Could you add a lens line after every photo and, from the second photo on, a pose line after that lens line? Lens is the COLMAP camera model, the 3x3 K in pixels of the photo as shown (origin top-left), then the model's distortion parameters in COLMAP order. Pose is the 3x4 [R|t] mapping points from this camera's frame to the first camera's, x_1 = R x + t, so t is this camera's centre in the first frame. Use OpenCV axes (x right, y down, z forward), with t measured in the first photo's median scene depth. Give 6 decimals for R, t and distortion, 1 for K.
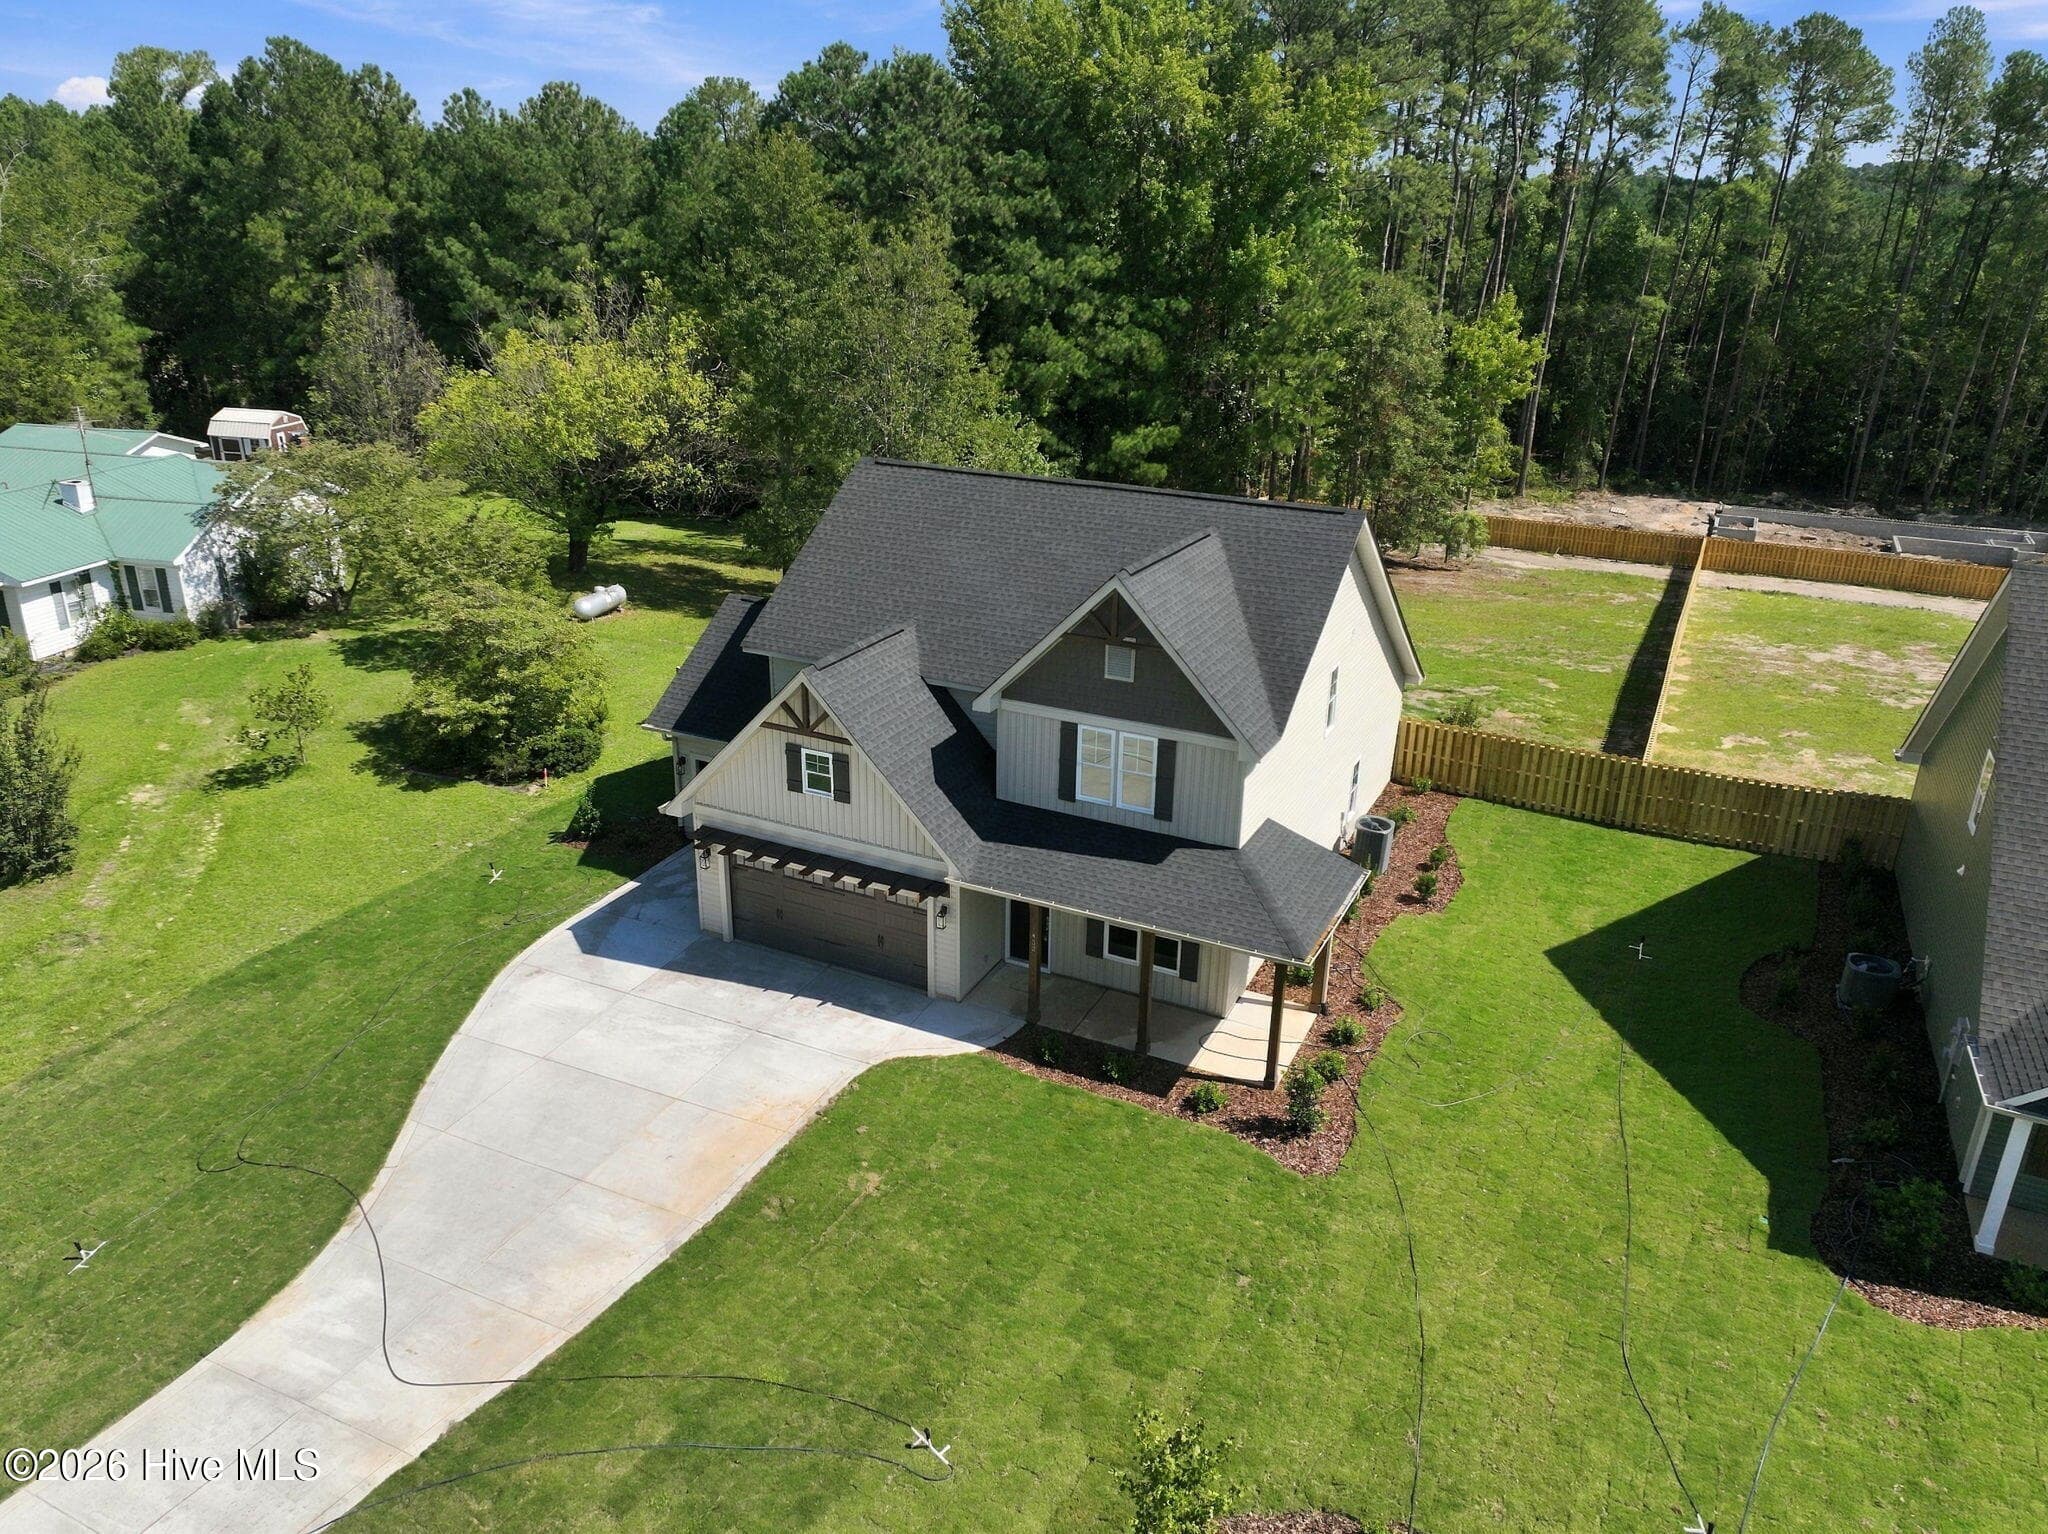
lens RADIAL K [[1440.1, 0, 1028.3], [0, 1440.1, 763.3], [0, 0, 1]] dist [0.004548, 0.006678]
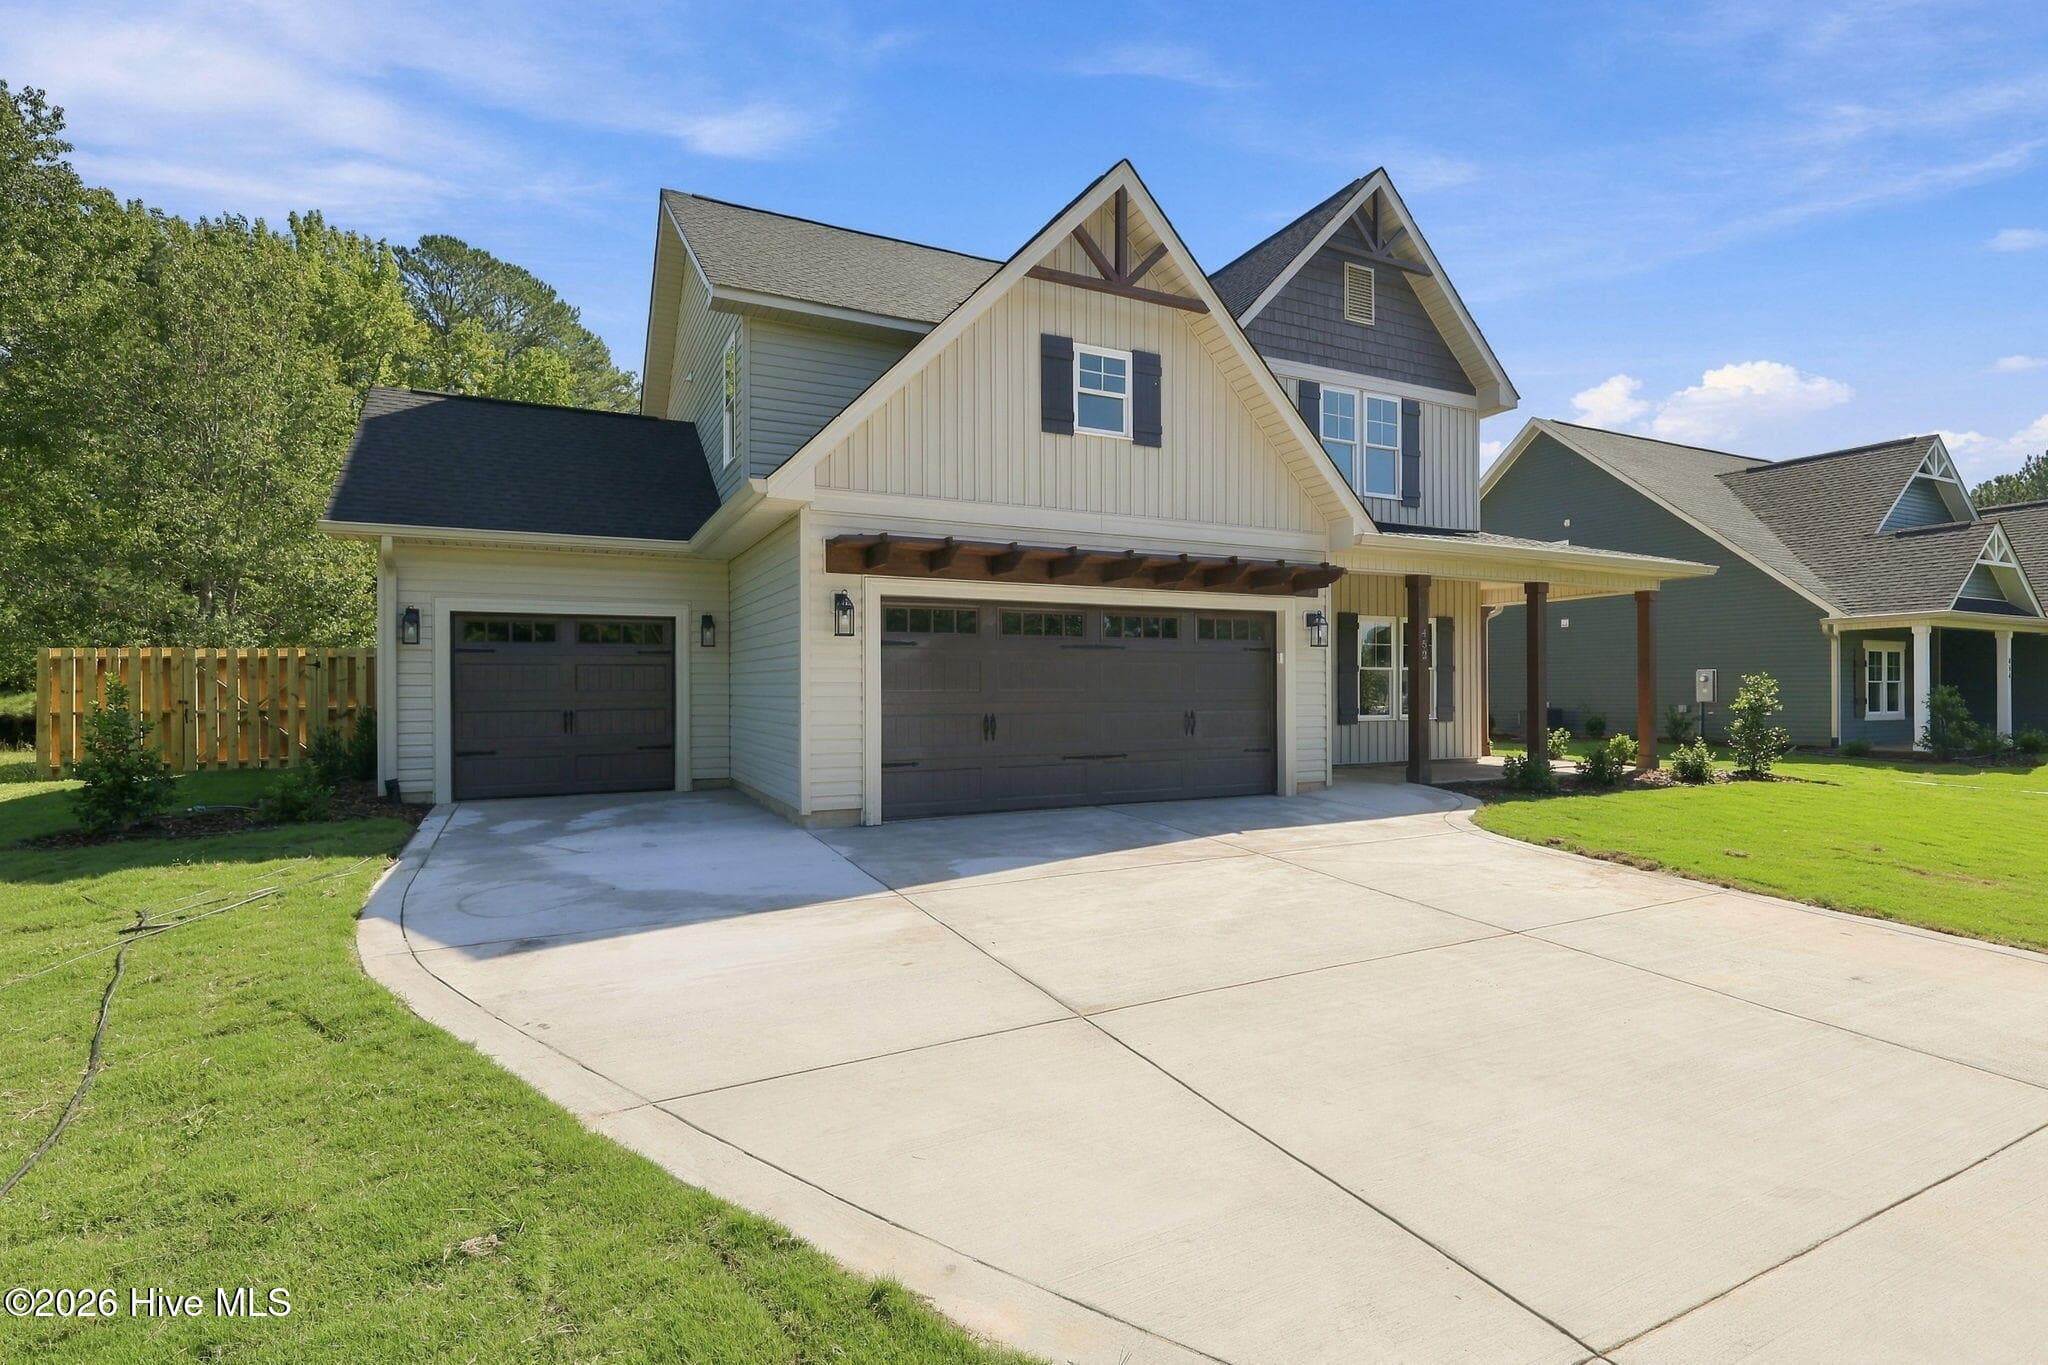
lens RADIAL K [[978.6, 0, 1029.1], [0, 978.6, 693.2], [0, 0, 1]] dist [0.002924, 0.000069]
pose [[0.608919, -0.023889, 0.792872, -0.442579], [0.303921, 0.930296, -0.205380, 0.172672], [-0.732700, 0.366031, 0.573736, 0.831033]]
